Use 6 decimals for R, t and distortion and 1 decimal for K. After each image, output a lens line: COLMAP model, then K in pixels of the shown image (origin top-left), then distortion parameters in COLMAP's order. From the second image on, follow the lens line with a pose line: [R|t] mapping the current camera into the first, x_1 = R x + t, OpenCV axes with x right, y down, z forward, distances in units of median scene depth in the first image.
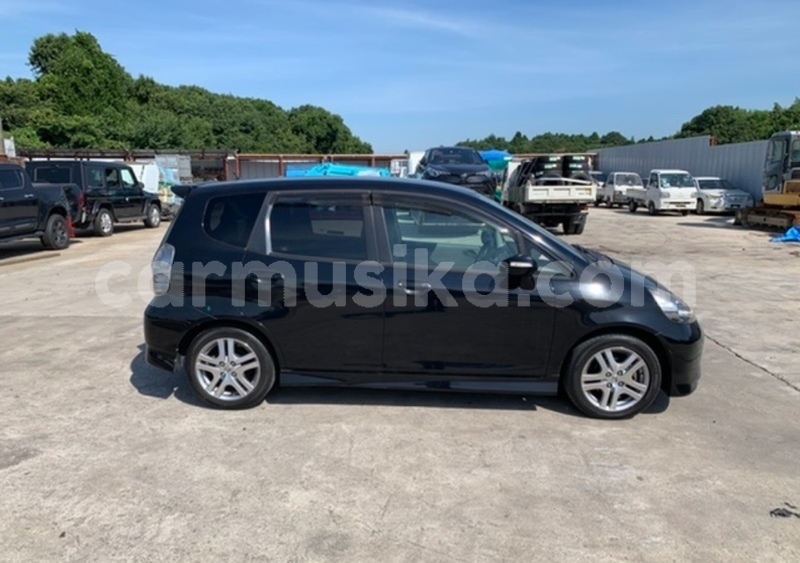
lens RADIAL K [[621.0, 0, 402.9], [0, 621.0, 288.9], [0, 0, 1]] dist [0.027654, -0.034643]
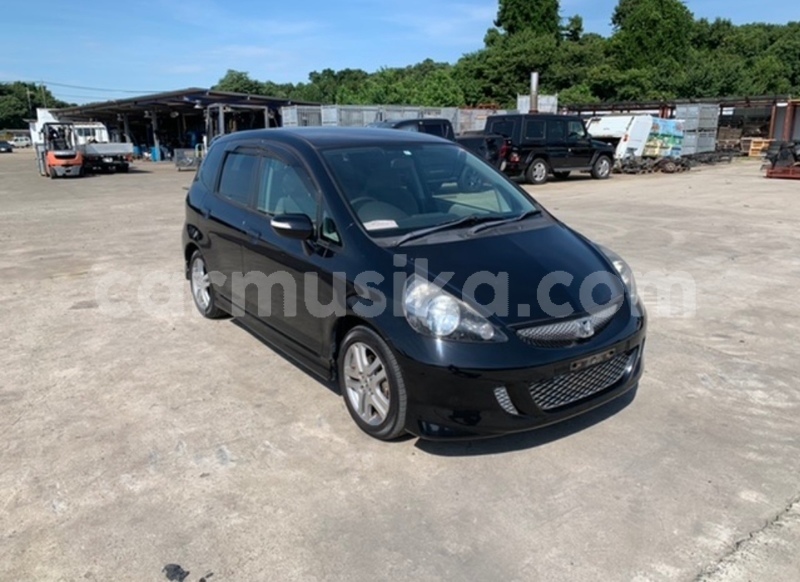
lens RADIAL K [[617.3, 0, 399.9], [0, 617.3, 282.3], [0, 0, 1]] dist [0.014434, -0.010457]
pose [[0.614206, 0.182387, -0.767780, 0.105867], [-0.131042, 0.982990, 0.128680, -0.010112], [0.778189, 0.021575, 0.627659, 0.059907]]
